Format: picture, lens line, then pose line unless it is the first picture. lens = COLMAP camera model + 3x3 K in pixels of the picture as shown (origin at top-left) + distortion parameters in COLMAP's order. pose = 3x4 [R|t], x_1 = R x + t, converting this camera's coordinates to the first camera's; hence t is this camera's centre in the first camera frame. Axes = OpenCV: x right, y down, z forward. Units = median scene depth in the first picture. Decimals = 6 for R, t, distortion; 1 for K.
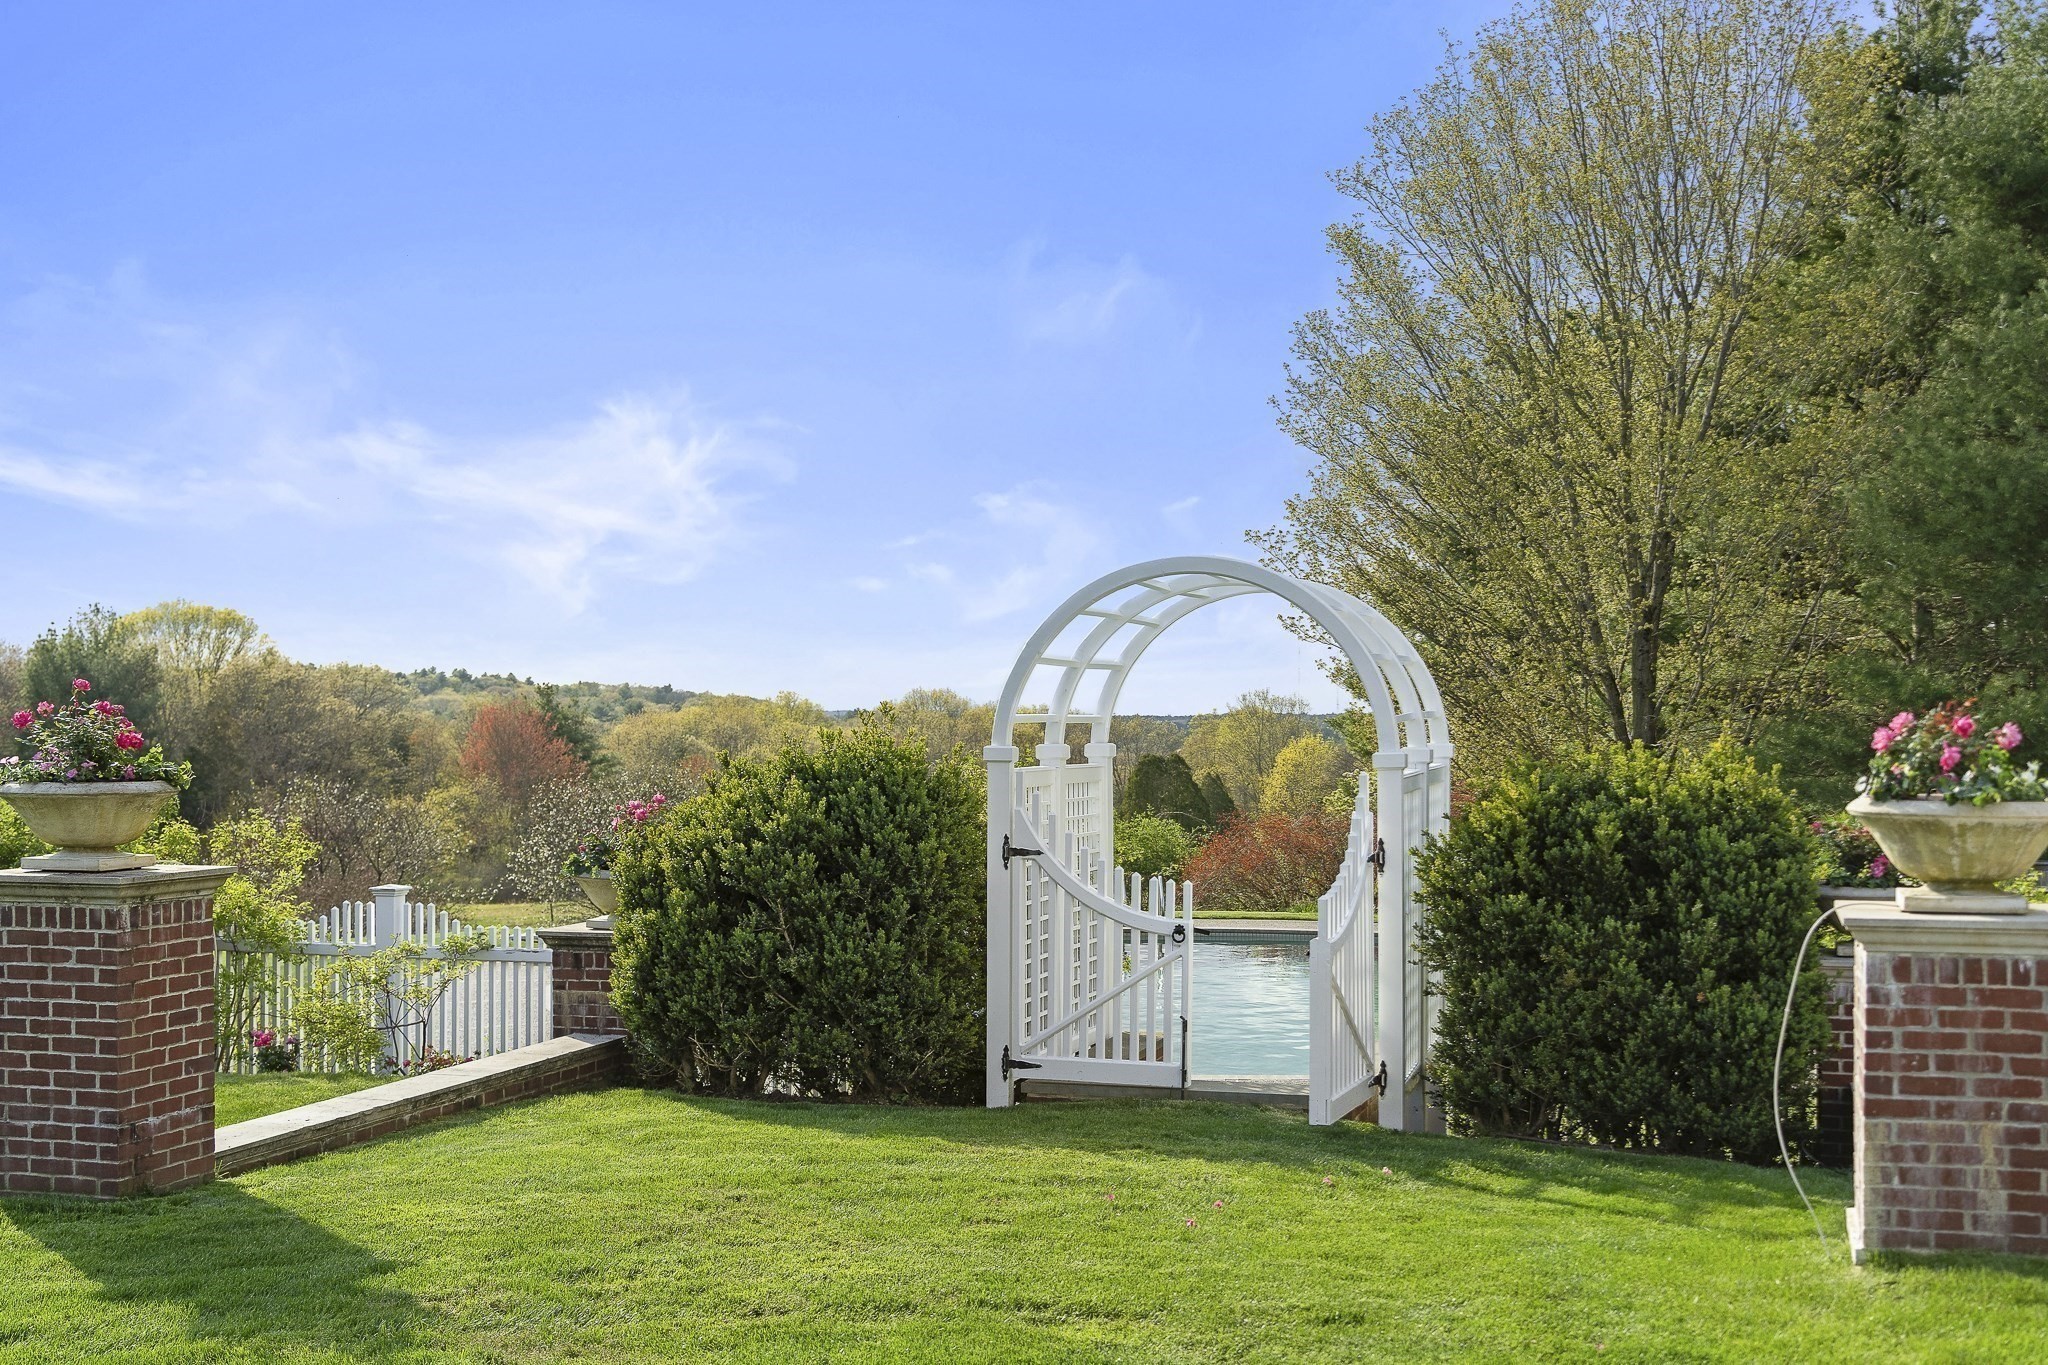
lens RADIAL K [[2238.6, 0, 1024.0], [0, 2238.6, 682.5], [0, 0, 1]] dist [-0.008078, 0.000000]
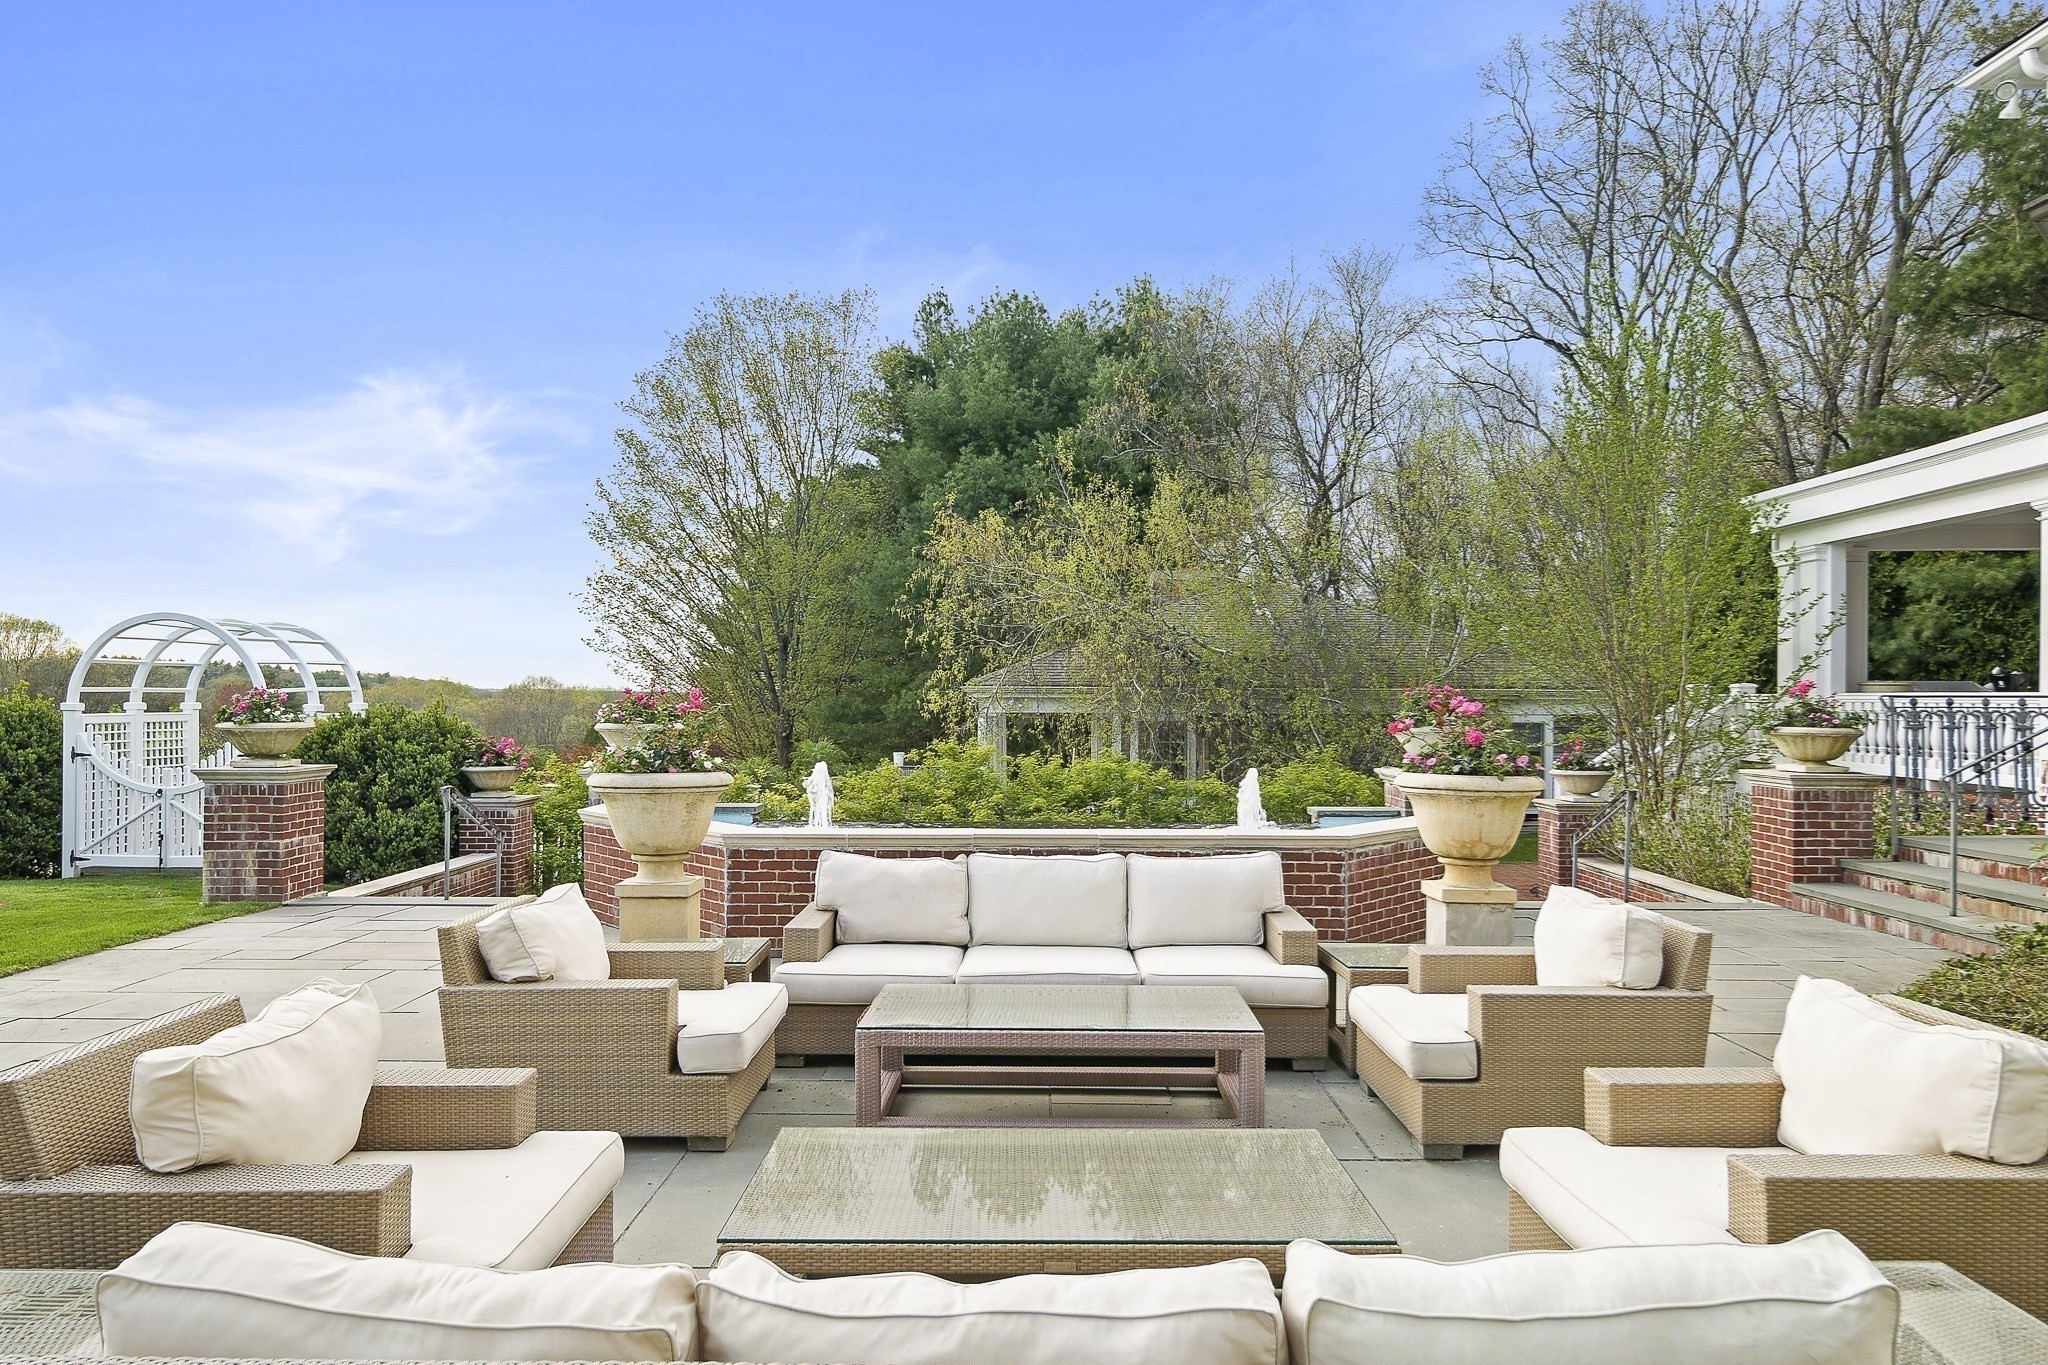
lens RADIAL K [[1295.3, 0, 1024.8], [0, 1295.3, 690.8], [0, 0, 1]] dist [-0.001144, -0.000156]
pose [[0.963986, 0.006215, 0.265881, 0.872828], [-0.009440, 0.999897, 0.010854, -0.005620], [-0.265786, -0.012973, 0.963945, -0.621123]]
